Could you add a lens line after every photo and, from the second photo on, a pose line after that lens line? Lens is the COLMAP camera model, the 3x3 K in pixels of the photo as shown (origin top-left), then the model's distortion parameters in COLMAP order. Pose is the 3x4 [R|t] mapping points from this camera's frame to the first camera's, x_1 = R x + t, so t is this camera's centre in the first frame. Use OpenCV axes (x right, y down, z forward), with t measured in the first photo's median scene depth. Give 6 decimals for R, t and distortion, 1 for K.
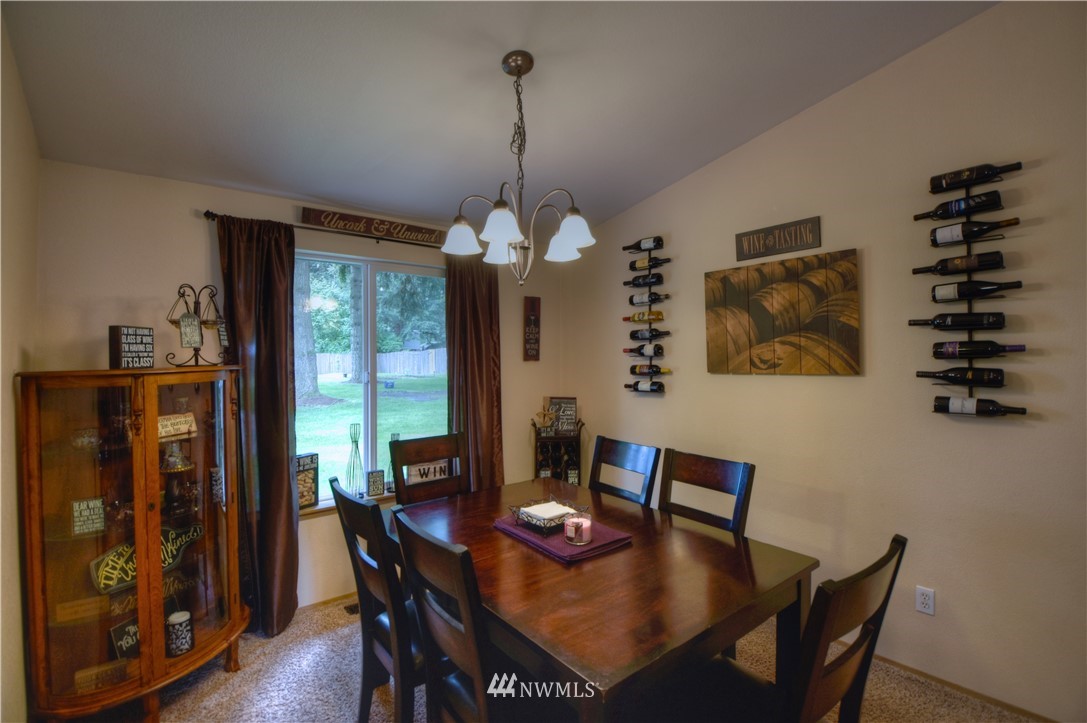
lens RADIAL K [[487.2, 0, 533.4], [0, 487.2, 356.8], [0, 0, 1]] dist [-0.004202, -0.010750]
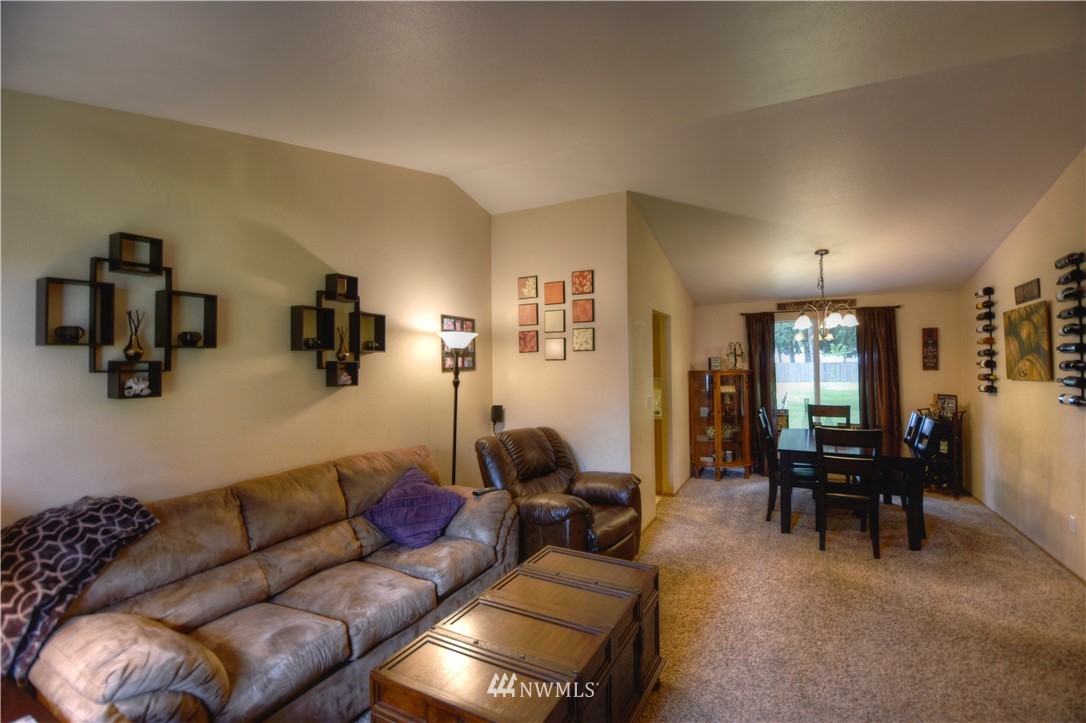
lens RADIAL K [[486.7, 0, 571.0], [0, 486.7, 351.4], [0, 0, 1]] dist [-0.004202, -0.010750]
pose [[0.419839, -0.020045, -0.907377, 1.260454], [-0.003399, 0.999714, -0.023657, -0.014450], [0.907592, 0.013016, 0.419651, -0.913339]]
